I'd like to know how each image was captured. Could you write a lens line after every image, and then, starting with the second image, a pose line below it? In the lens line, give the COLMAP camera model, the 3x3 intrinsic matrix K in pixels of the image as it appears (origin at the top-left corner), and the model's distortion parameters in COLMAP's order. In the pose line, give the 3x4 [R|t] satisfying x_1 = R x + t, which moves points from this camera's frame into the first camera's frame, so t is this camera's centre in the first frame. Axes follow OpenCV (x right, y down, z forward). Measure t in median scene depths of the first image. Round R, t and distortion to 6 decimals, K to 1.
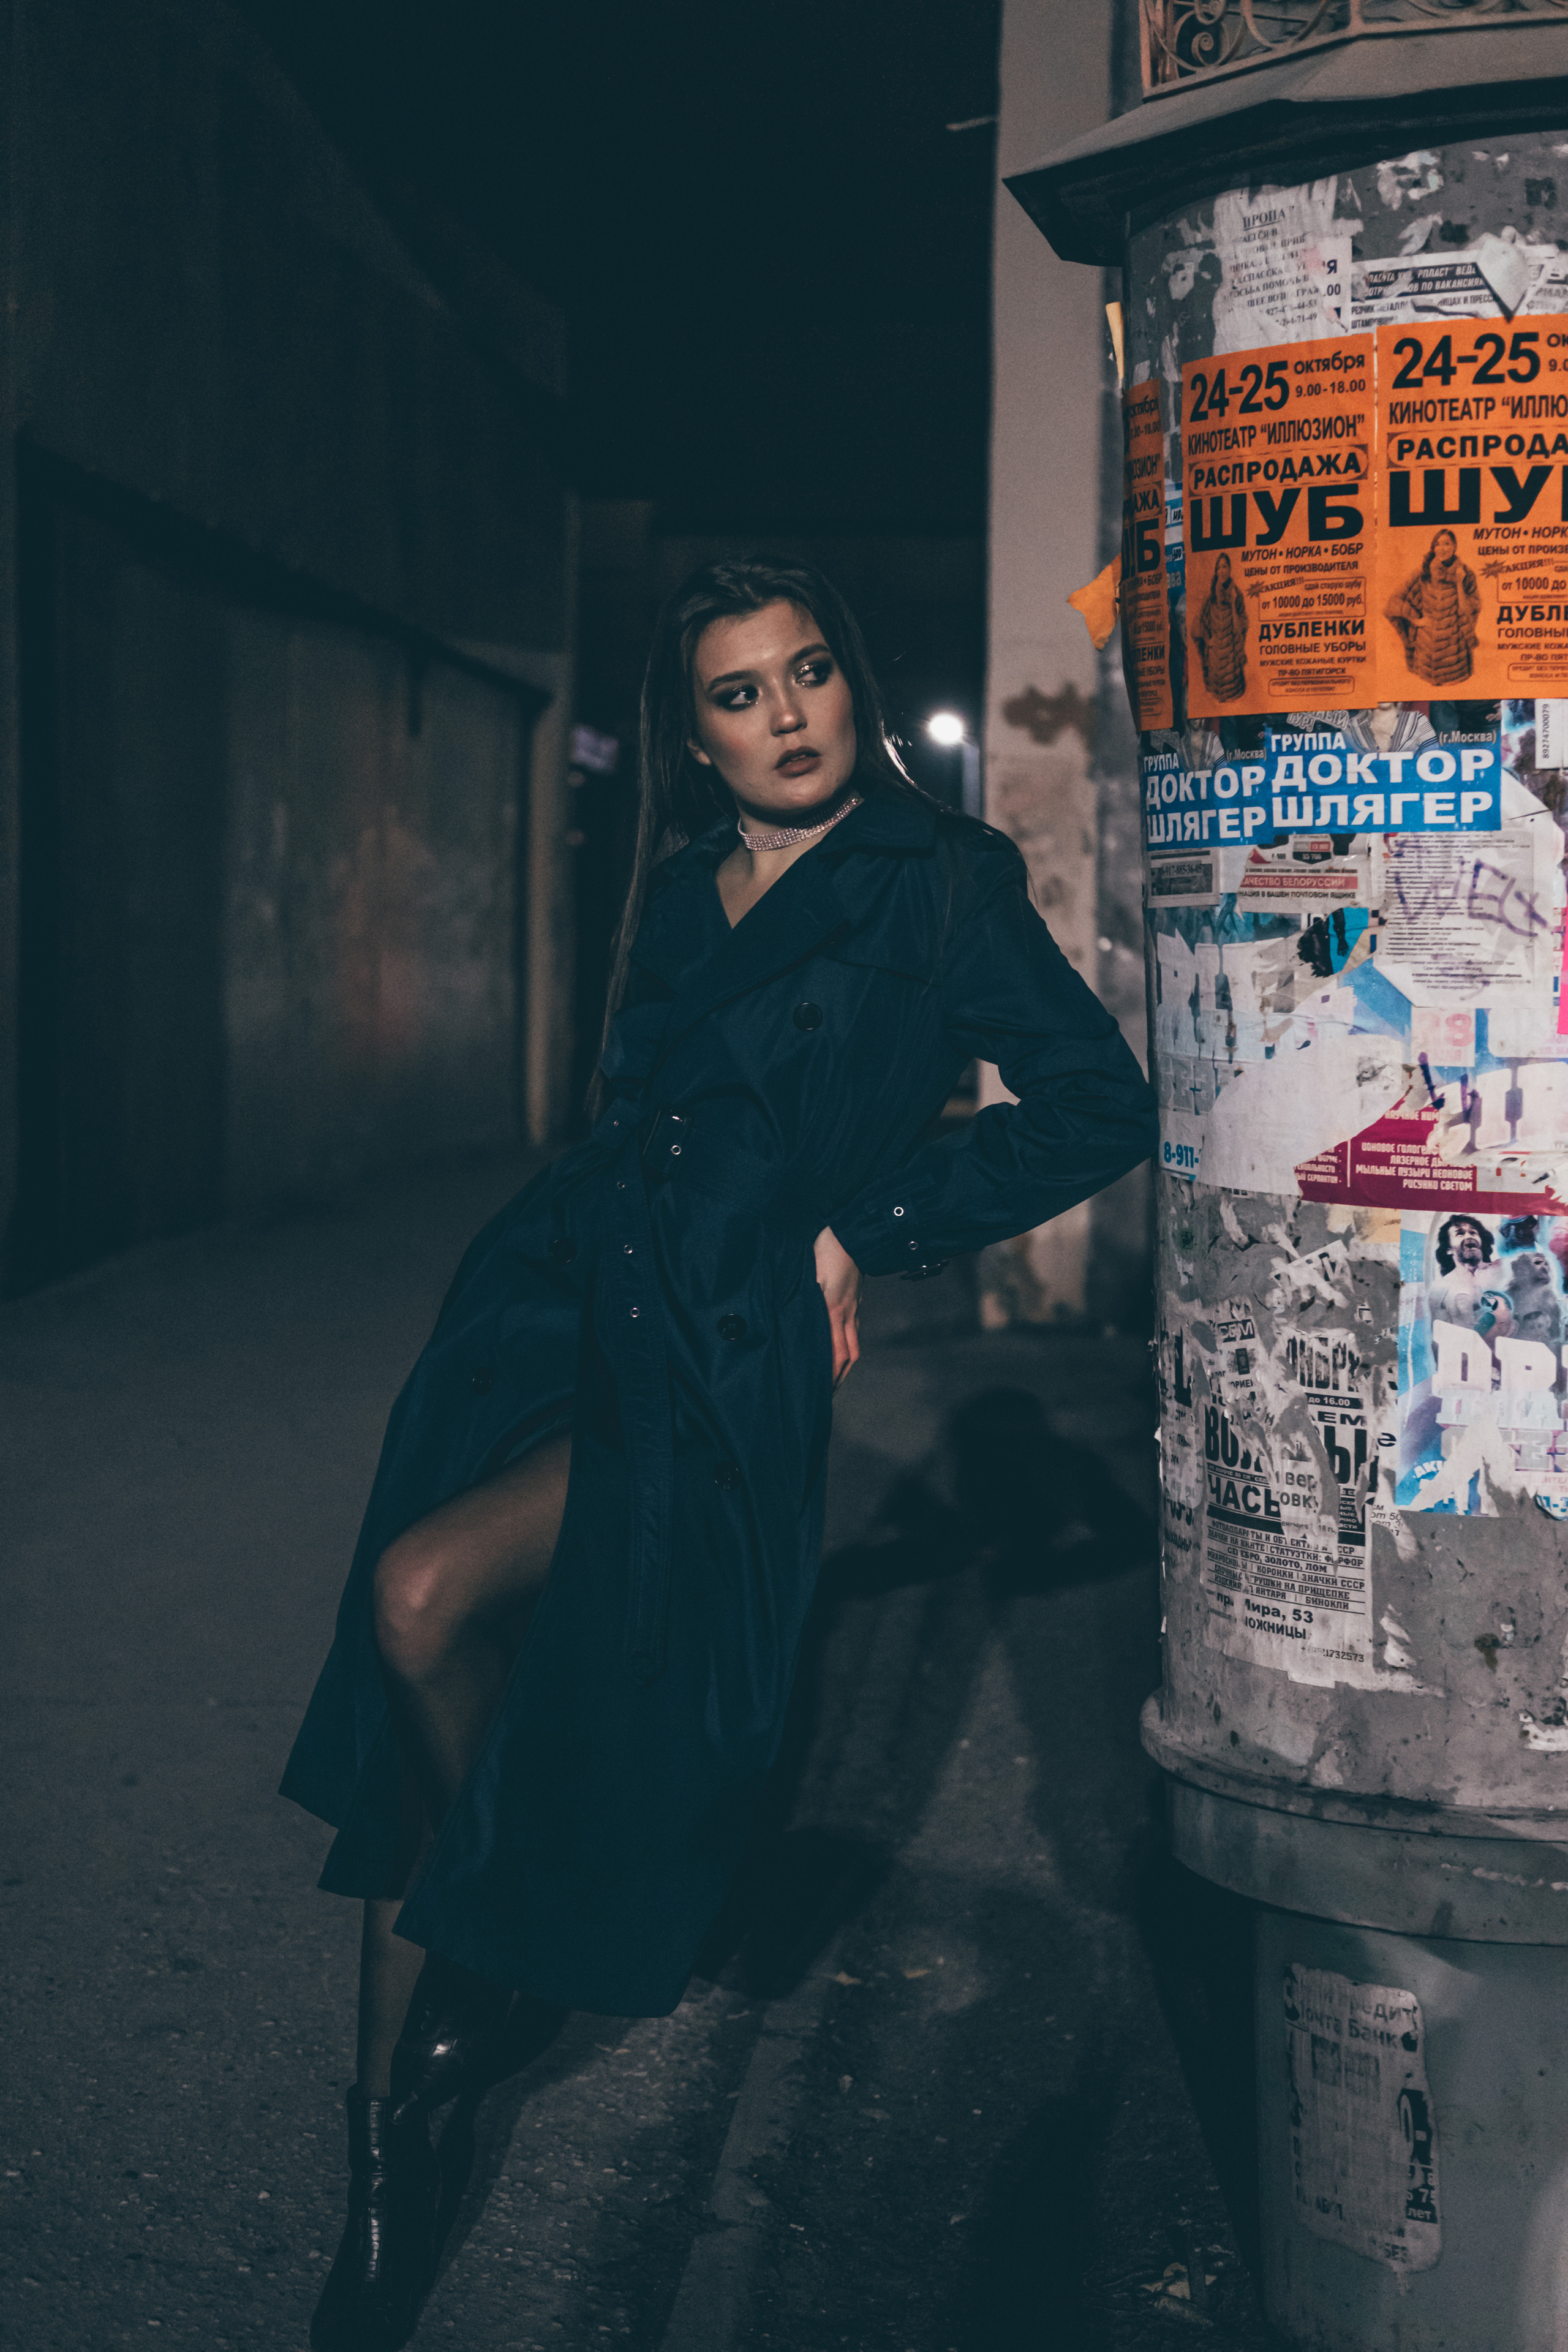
lens RADIAL K [[3330.6, 0, 752.3], [0, 3330.6, 1168.8], [0, 0, 1]] dist [-0.274043, 1.355916]
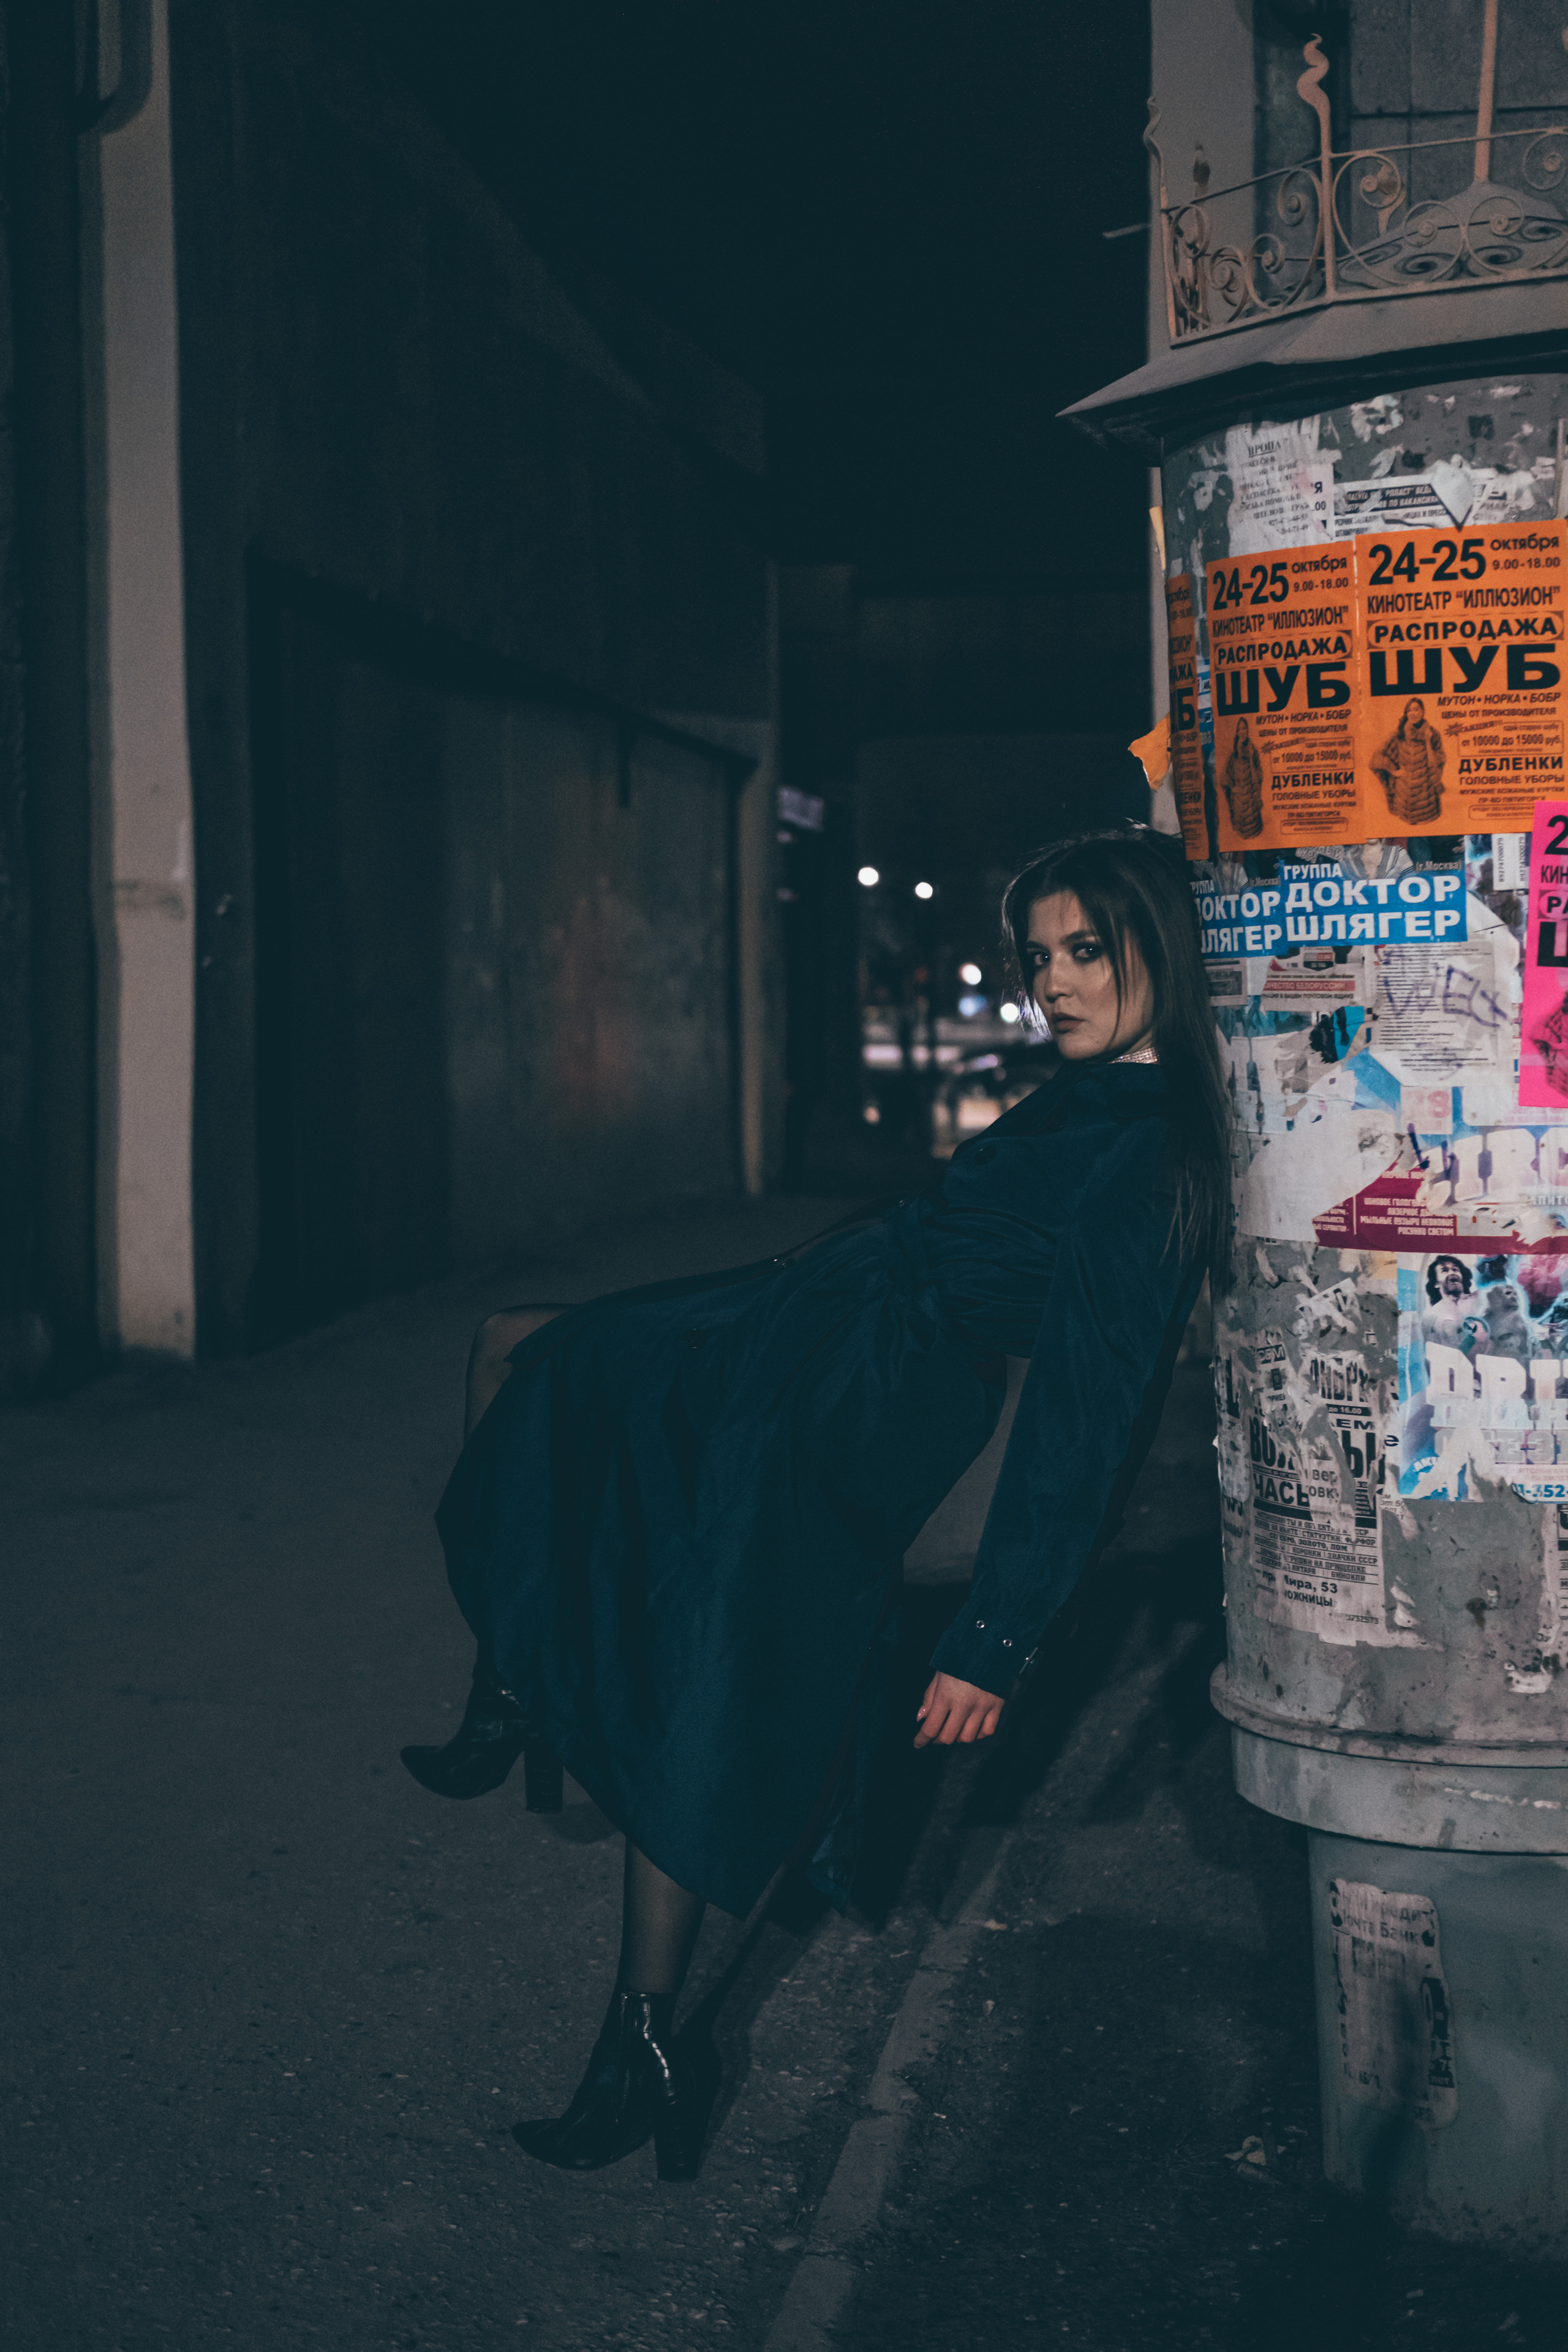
lens RADIAL K [[3424.0, 0, 724.0], [0, 3424.0, 1165.9], [0, 0, 1]] dist [-0.331775, 1.321750]
pose [[0.996581, -0.022403, -0.079526, 0.048456], [0.021307, 0.999666, -0.014606, -0.006526], [0.079827, 0.012862, 0.996726, -0.269278]]
